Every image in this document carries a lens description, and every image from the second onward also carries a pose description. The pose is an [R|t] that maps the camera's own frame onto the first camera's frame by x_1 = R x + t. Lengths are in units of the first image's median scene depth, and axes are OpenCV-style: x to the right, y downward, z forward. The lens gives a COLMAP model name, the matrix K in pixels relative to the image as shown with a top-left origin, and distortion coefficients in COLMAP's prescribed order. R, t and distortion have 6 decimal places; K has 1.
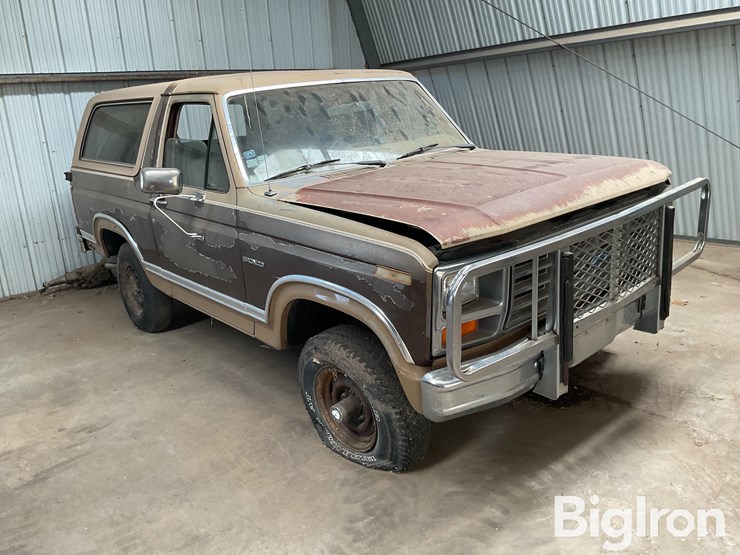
lens RADIAL K [[605.8, 0, 368.5], [0, 605.8, 276.4], [0, 0, 1]] dist [0.101077, -0.183807]
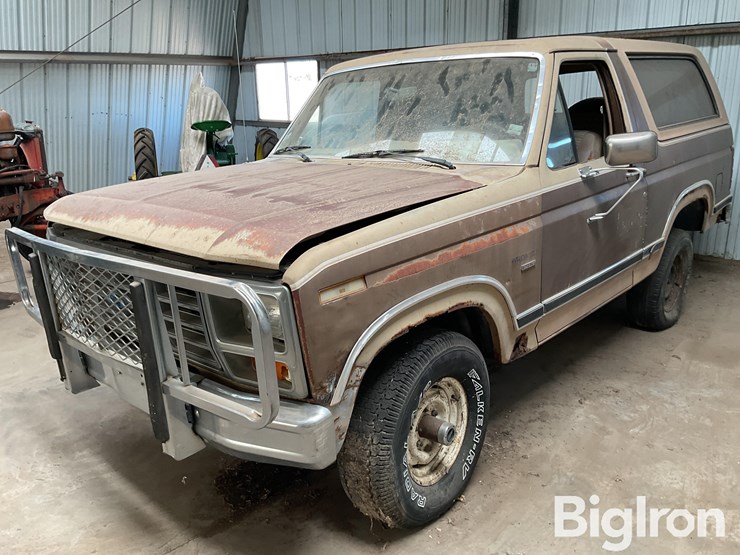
lens RADIAL K [[611.1, 0, 369.4], [0, 611.1, 276.8], [0, 0, 1]] dist [0.061684, -0.112056]
pose [[0.116279, 0.346472, -0.930826, 1.052524], [-0.245697, 0.918089, 0.311039, -0.360992], [0.962347, 0.192534, 0.191882, 1.018338]]
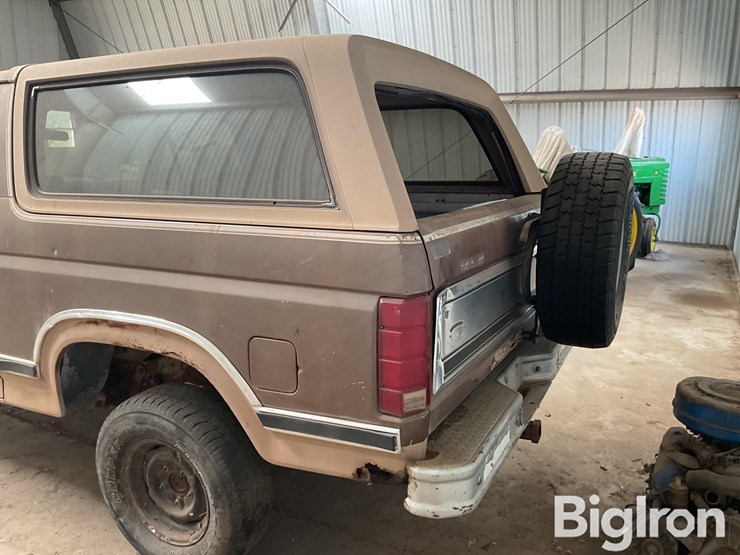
lens RADIAL K [[606.9, 0, 367.4], [0, 606.9, 276.4], [0, 0, 1]] dist [0.095516, -0.200418]
pose [[-0.920926, 0.147959, -0.360561, -0.146067], [-0.042450, 0.881551, 0.470176, -0.666046], [0.387420, 0.448302, -0.805563, 2.506487]]
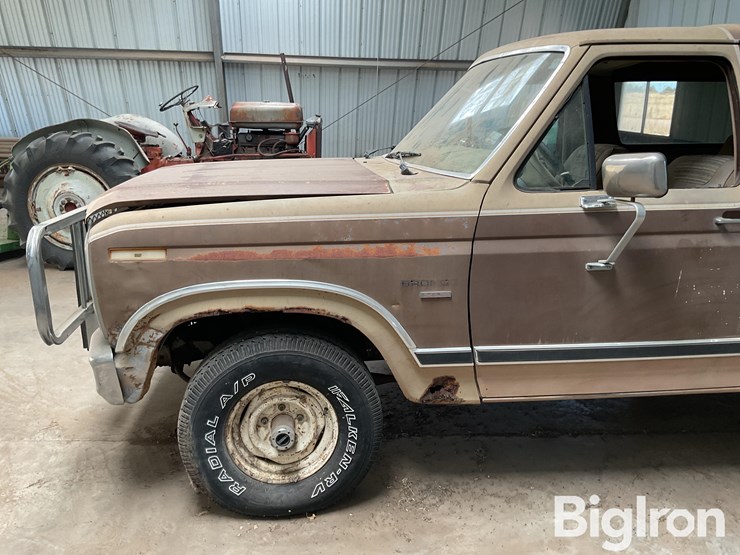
lens RADIAL K [[611.1, 0, 369.4], [0, 611.1, 276.8], [0, 0, 1]] dist [0.061684, -0.112056]
pose [[-0.571628, 0.276348, -0.772576, 0.880357], [-0.193127, 0.869808, 0.454021, -0.491636], [0.797461, 0.408736, -0.443837, 1.623162]]
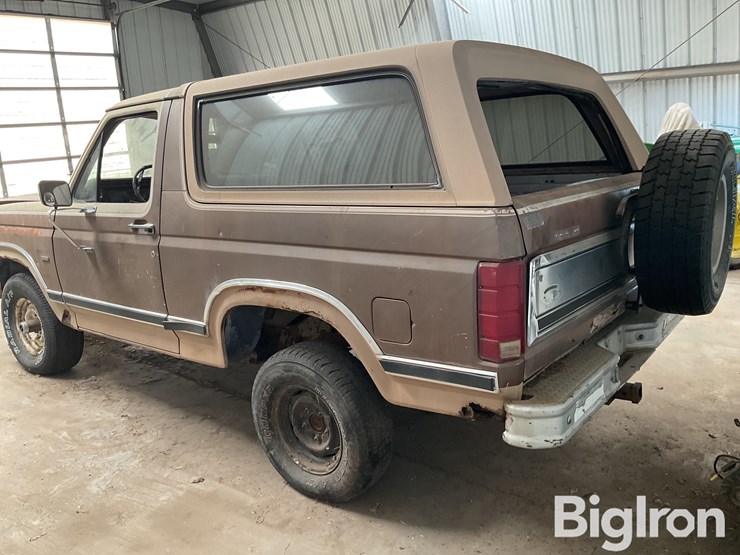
lens RADIAL K [[606.9, 0, 367.4], [0, 606.9, 276.4], [0, 0, 1]] dist [0.095516, -0.200418]
pose [[-0.972797, 0.159861, -0.167660, -0.122382], [0.060539, 0.874020, 0.482104, -0.701089], [0.223607, 0.458839, -0.859922, 2.618938]]
